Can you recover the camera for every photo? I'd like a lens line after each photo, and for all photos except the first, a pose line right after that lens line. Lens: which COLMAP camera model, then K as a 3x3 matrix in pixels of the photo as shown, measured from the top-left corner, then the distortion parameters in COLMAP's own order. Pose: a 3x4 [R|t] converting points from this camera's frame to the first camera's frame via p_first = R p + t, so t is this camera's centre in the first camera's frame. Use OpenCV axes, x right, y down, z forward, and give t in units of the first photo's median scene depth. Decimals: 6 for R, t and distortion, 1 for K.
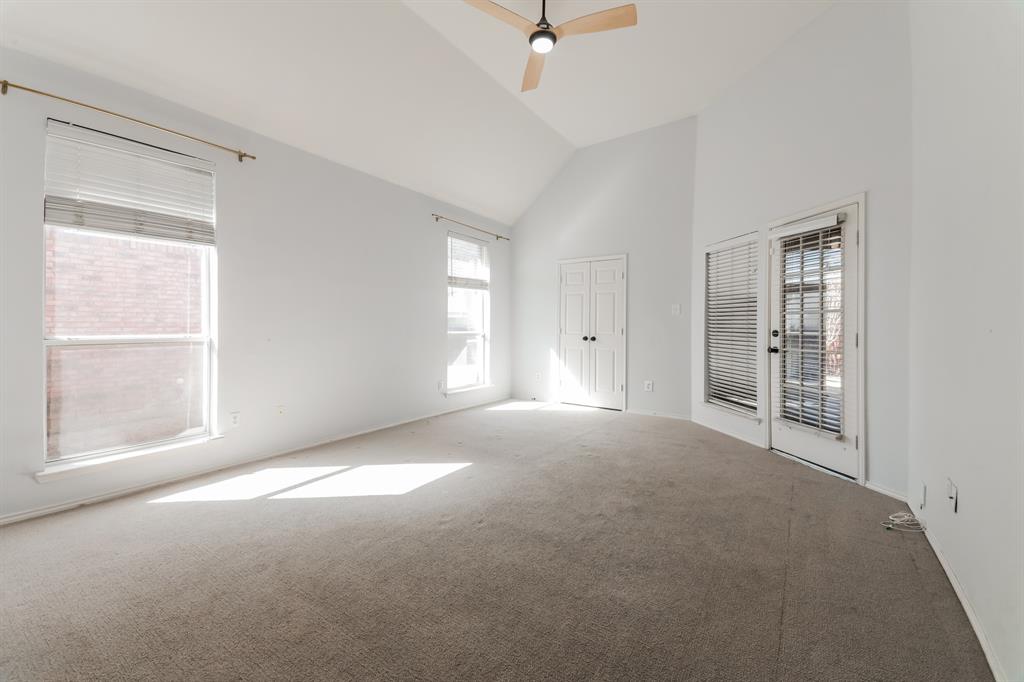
lens RADIAL K [[438.0, 0, 510.9], [0, 438.0, 330.3], [0, 0, 1]] dist [0.070013, -0.000104]
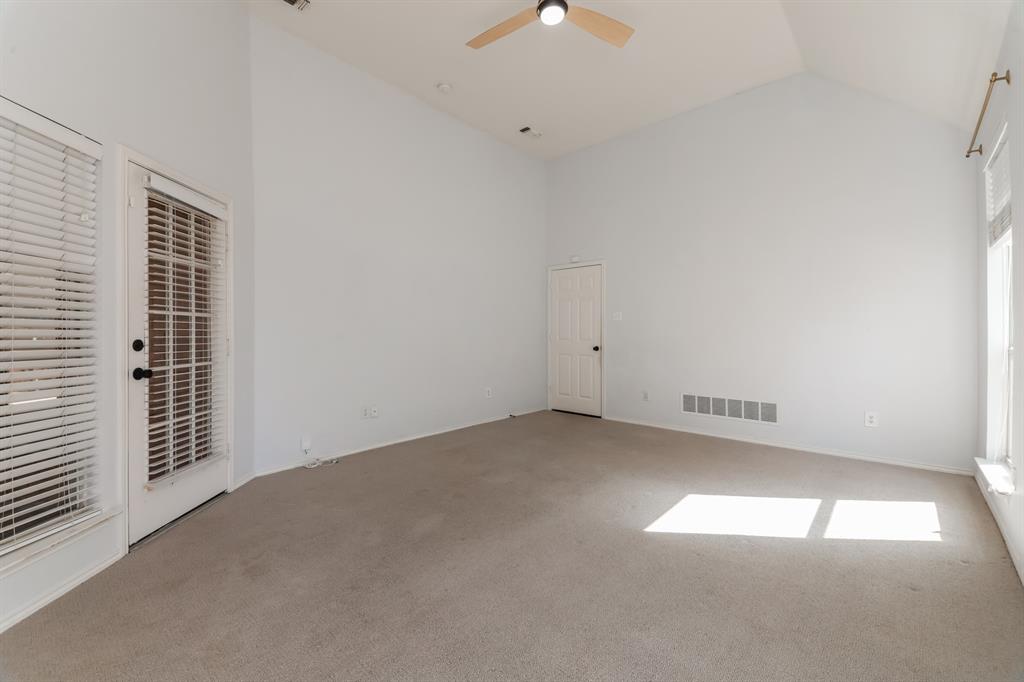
lens RADIAL K [[438.0, 0, 510.9], [0, 438.0, 330.3], [0, 0, 1]] dist [0.070013, -0.000104]
pose [[-0.991275, -0.003628, 0.131758, 0.029002], [-0.001905, 0.999911, 0.013196, -0.024408], [-0.131794, 0.012830, -0.991194, 1.758558]]
